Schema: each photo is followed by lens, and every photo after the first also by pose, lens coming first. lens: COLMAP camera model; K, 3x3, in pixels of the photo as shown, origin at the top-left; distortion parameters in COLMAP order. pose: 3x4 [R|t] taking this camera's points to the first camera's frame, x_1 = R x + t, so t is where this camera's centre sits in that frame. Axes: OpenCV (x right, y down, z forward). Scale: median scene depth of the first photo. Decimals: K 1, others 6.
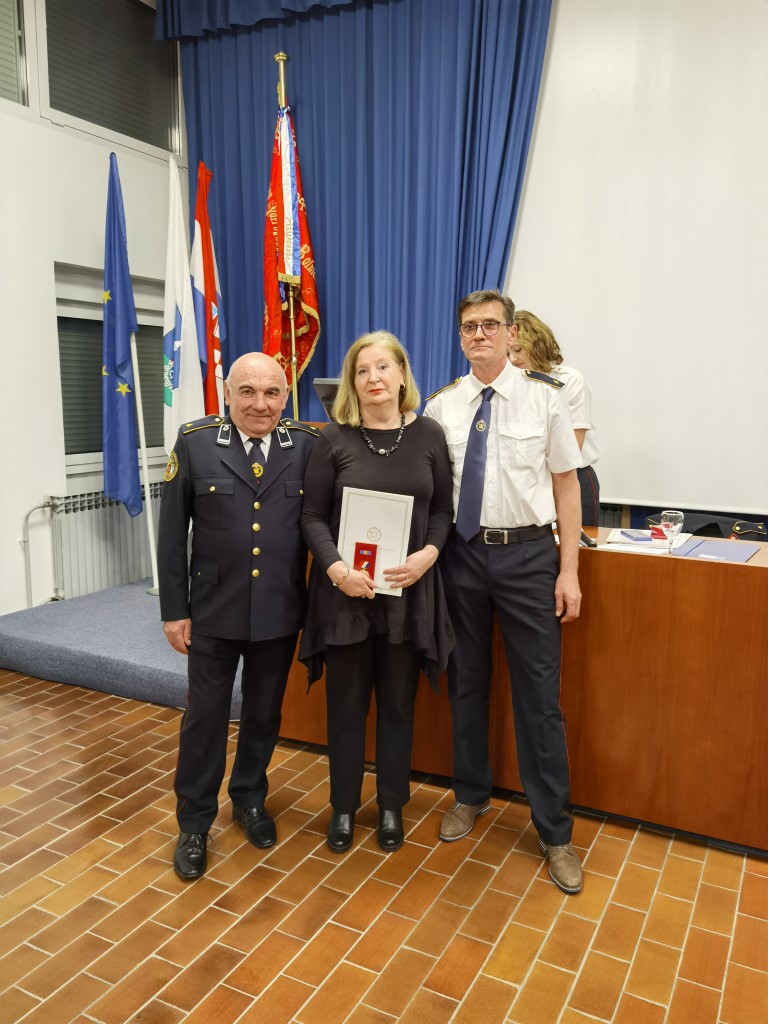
lens RADIAL K [[819.4, 0, 397.5], [0, 819.4, 522.3], [0, 0, 1]] dist [0.012705, 0.004106]
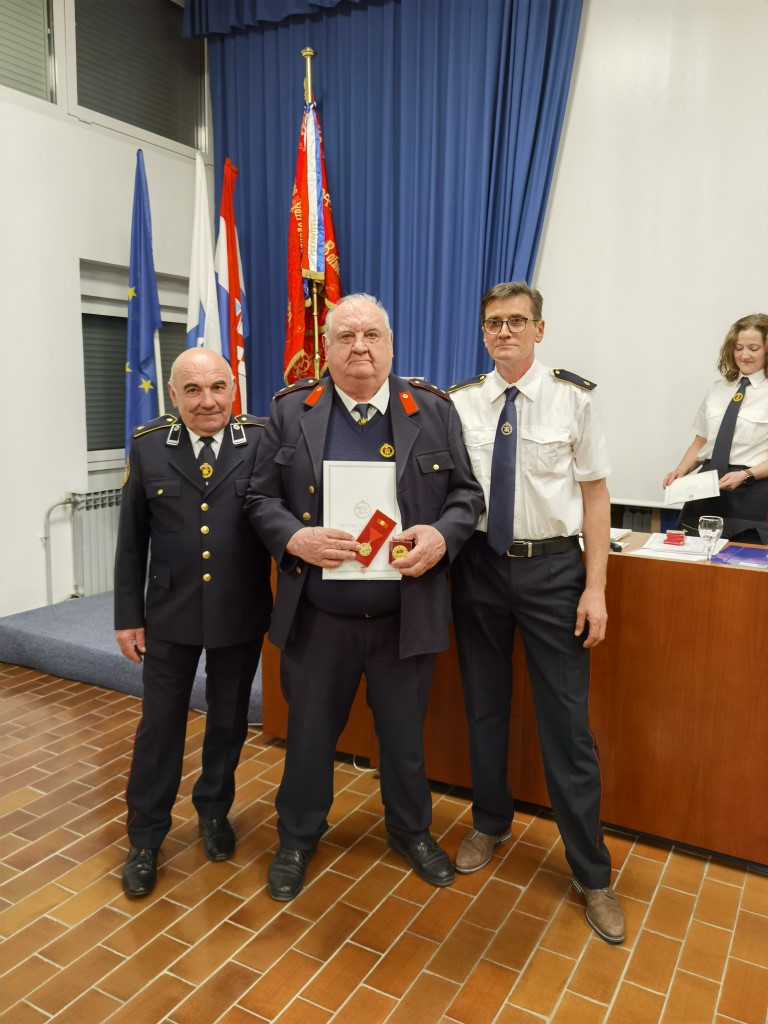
lens RADIAL K [[819.4, 0, 387.8], [0, 819.4, 511.6], [0, 0, 1]] dist [0.012705, 0.004106]
pose [[0.999285, 0.010982, -0.036174, -0.003443], [-0.011360, 0.999883, -0.010255, -0.002865], [0.036057, 0.010659, 0.999293, 0.018272]]
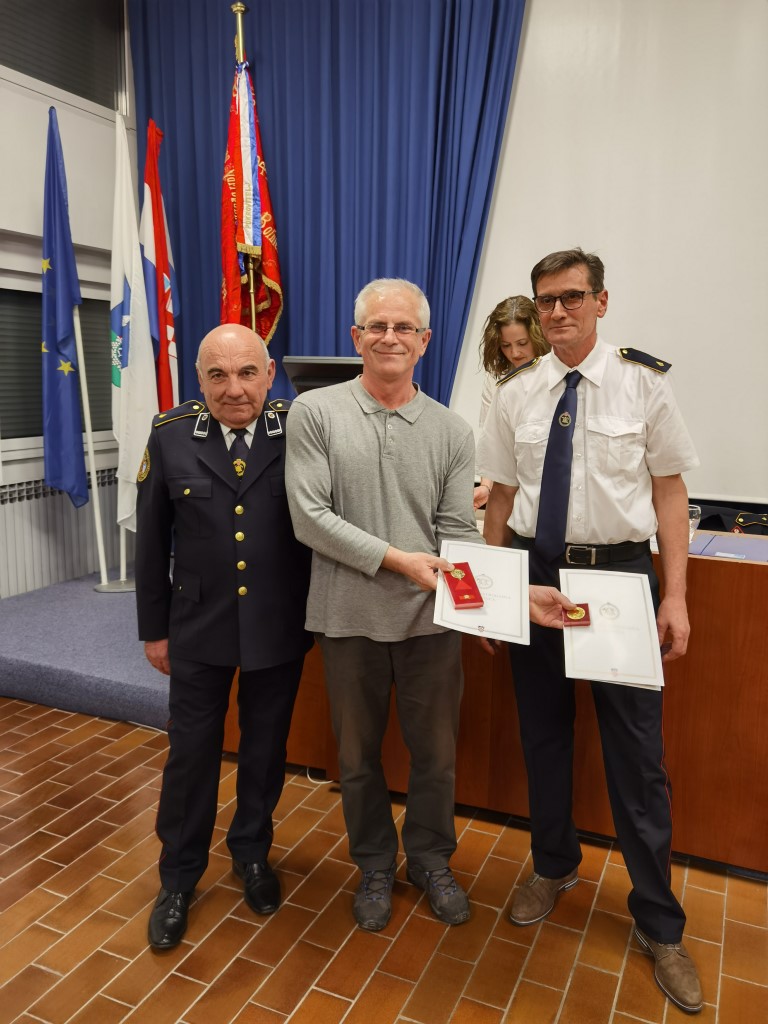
lens RADIAL K [[819.4, 0, 402.0], [0, 819.4, 507.5], [0, 0, 1]] dist [0.012705, 0.004106]
pose [[0.997974, -0.005233, 0.063414, -0.020338], [0.004952, 0.999977, 0.004588, -0.009602], [-0.063436, -0.004265, 0.997977, 0.066214]]
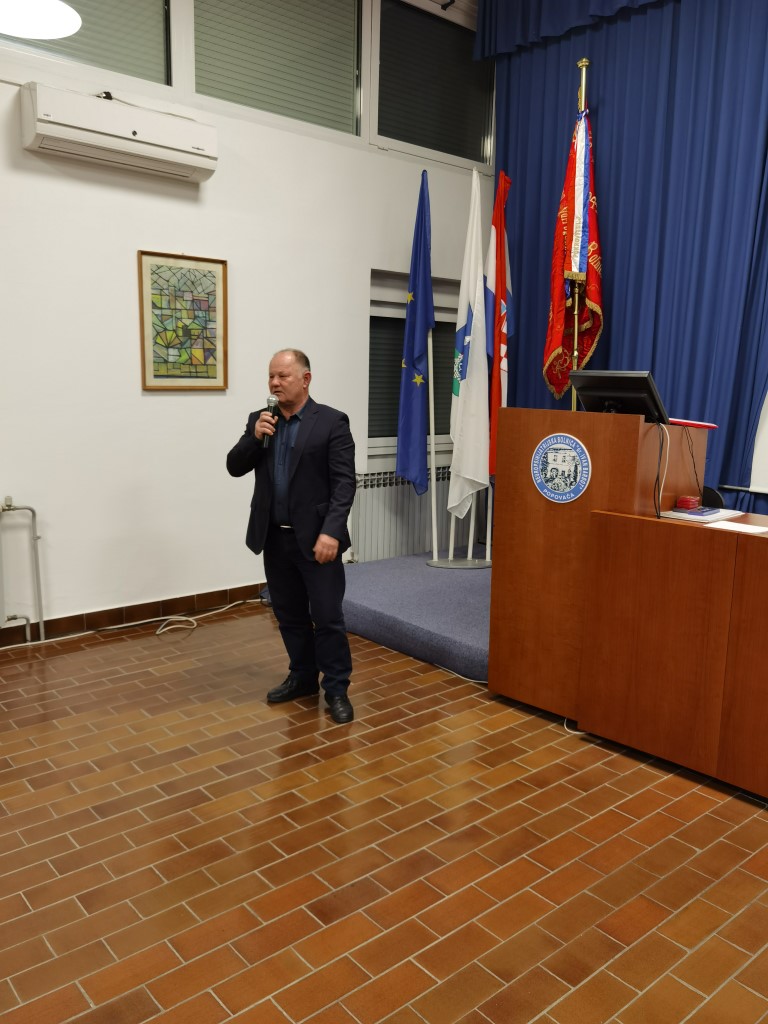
lens RADIAL K [[819.4, 0, 393.2], [0, 819.4, 521.3], [0, 0, 1]] dist [0.012705, 0.004106]
pose [[0.925993, 0.074585, -0.370101, 0.063201], [-0.073407, 0.997152, 0.017288, 0.013098], [0.370336, 0.011160, 0.928831, -0.050211]]
